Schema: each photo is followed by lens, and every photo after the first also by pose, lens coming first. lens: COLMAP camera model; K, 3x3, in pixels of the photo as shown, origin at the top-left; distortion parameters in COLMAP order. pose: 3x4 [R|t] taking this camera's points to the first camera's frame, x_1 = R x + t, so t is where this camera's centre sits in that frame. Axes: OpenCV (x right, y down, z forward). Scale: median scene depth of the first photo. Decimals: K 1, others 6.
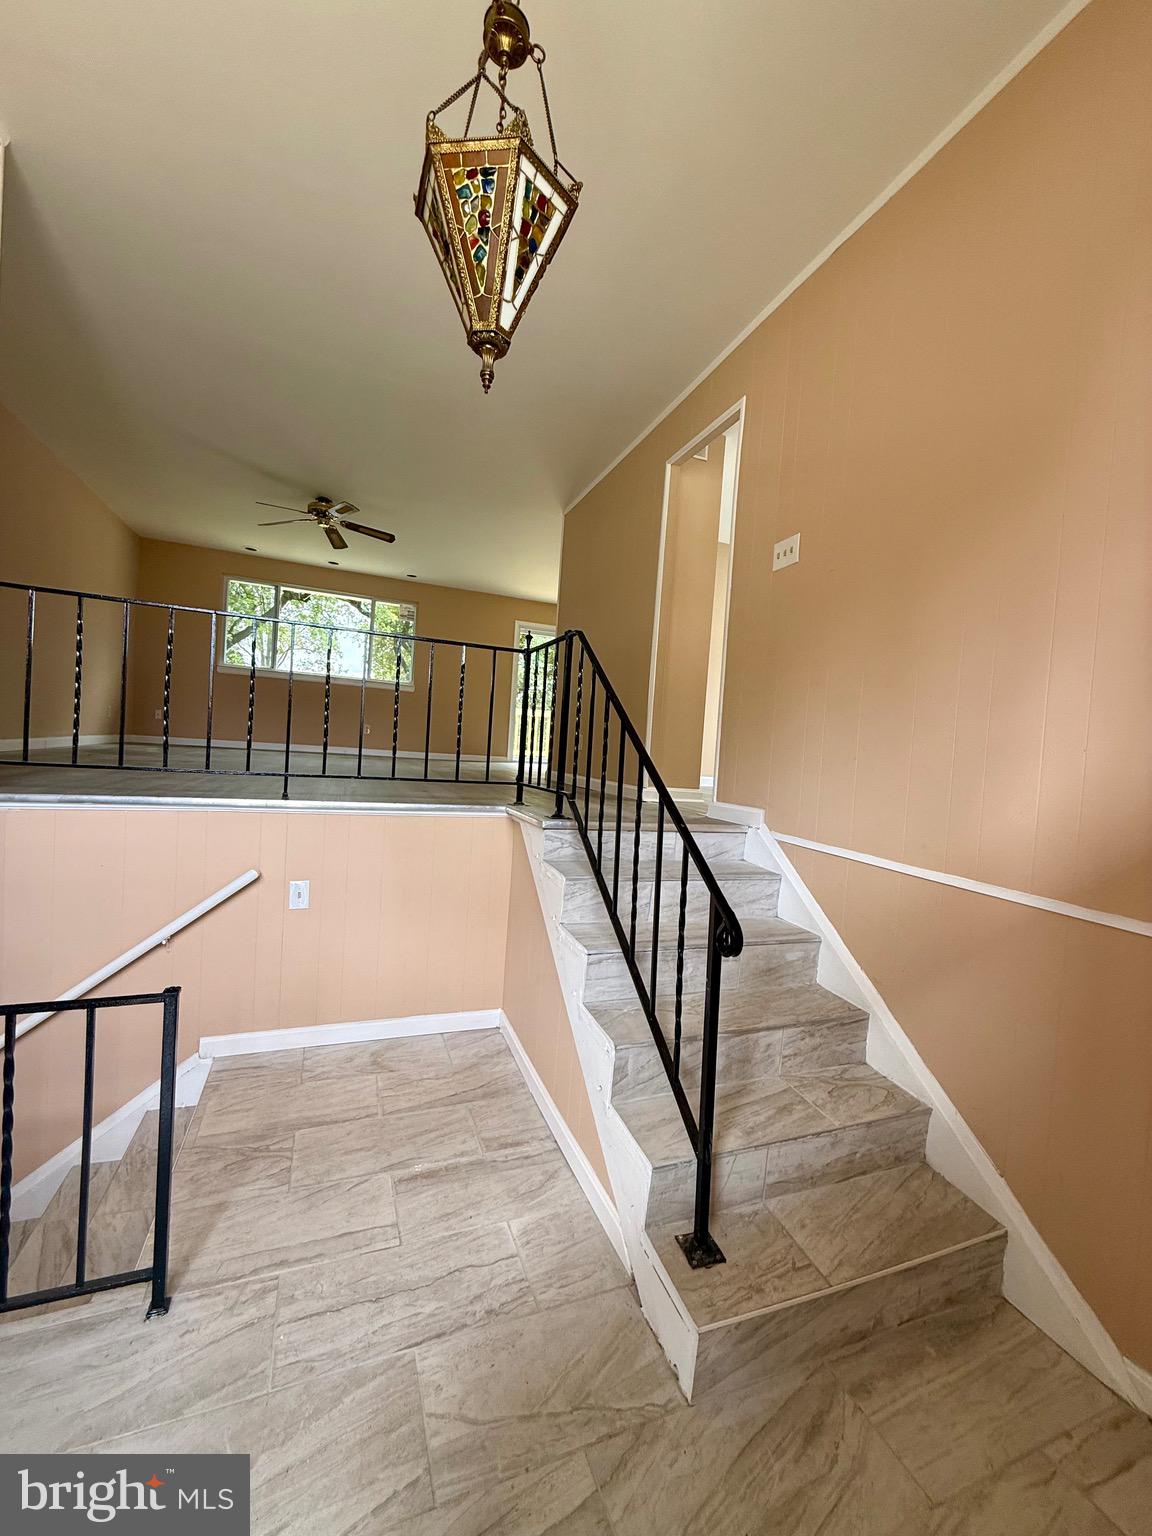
lens RADIAL K [[610.1, 0, 576.9], [0, 610.1, 764.2], [0, 0, 1]] dist [-0.000399, -0.000381]
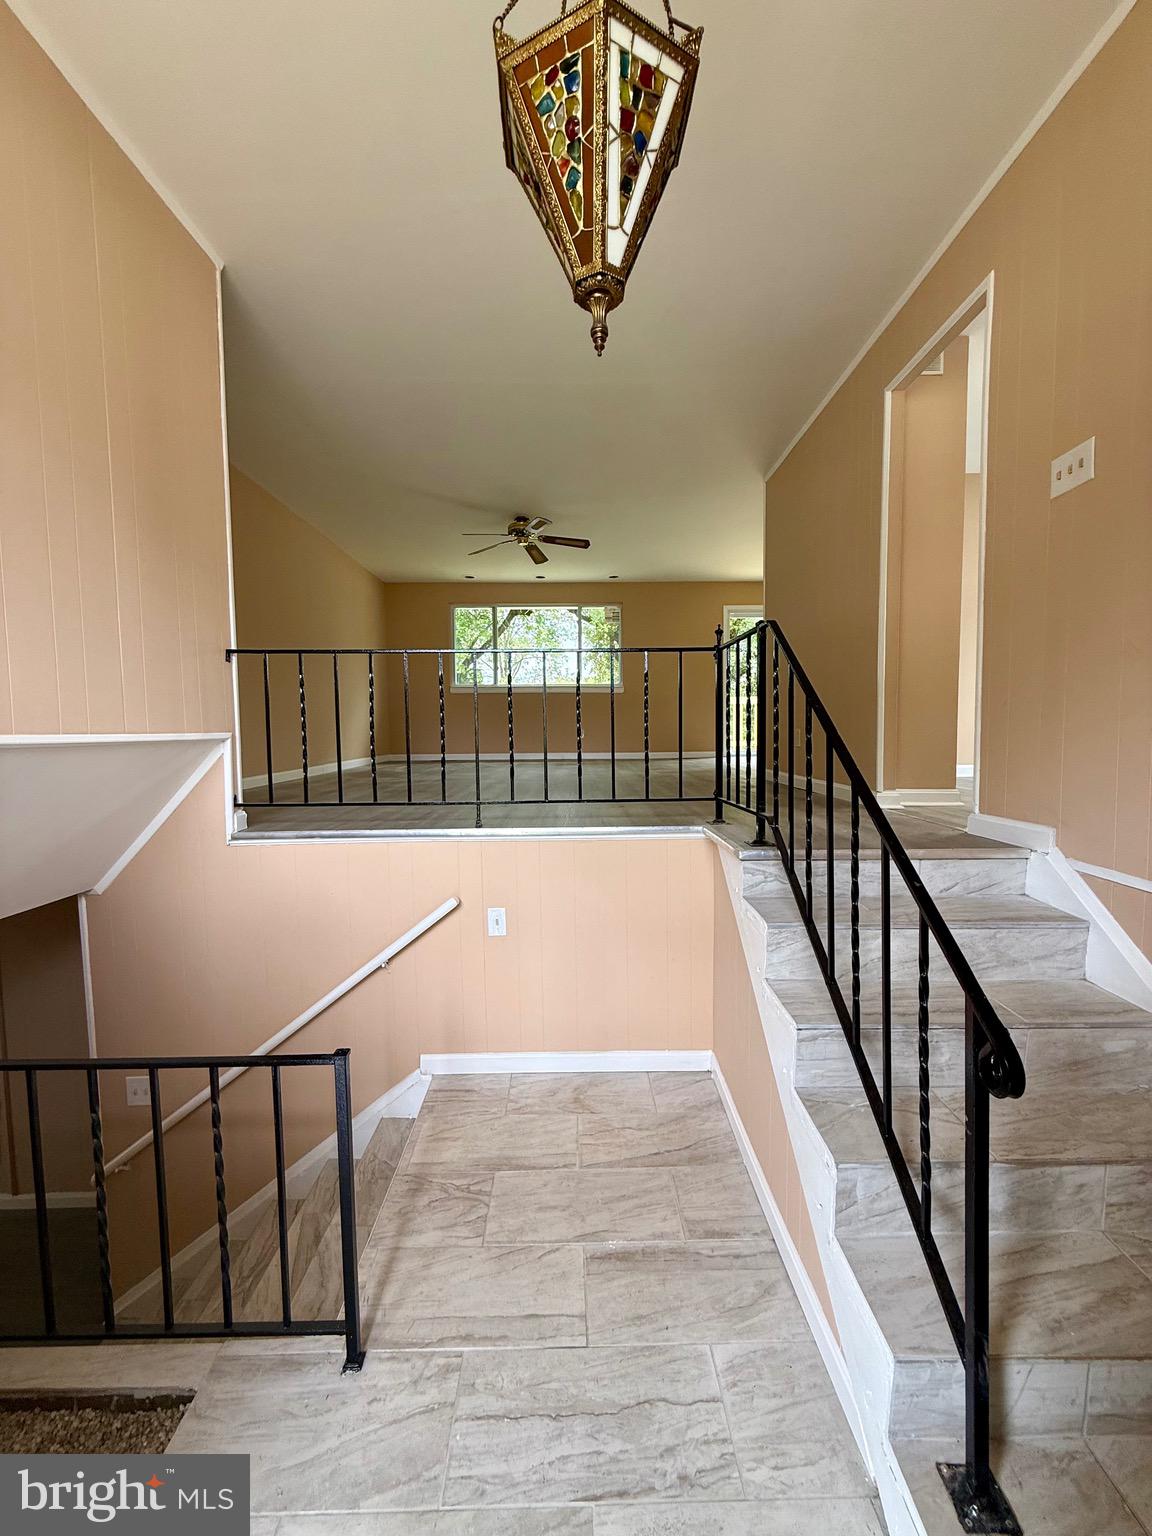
lens RADIAL K [[610.1, 0, 576.9], [0, 610.1, 764.2], [0, 0, 1]] dist [-0.000399, -0.000381]
pose [[0.932075, -0.055360, -0.358010, 0.053983], [0.062193, 0.998035, 0.007590, -0.058881], [0.356887, -0.029340, 0.933687, 0.159847]]
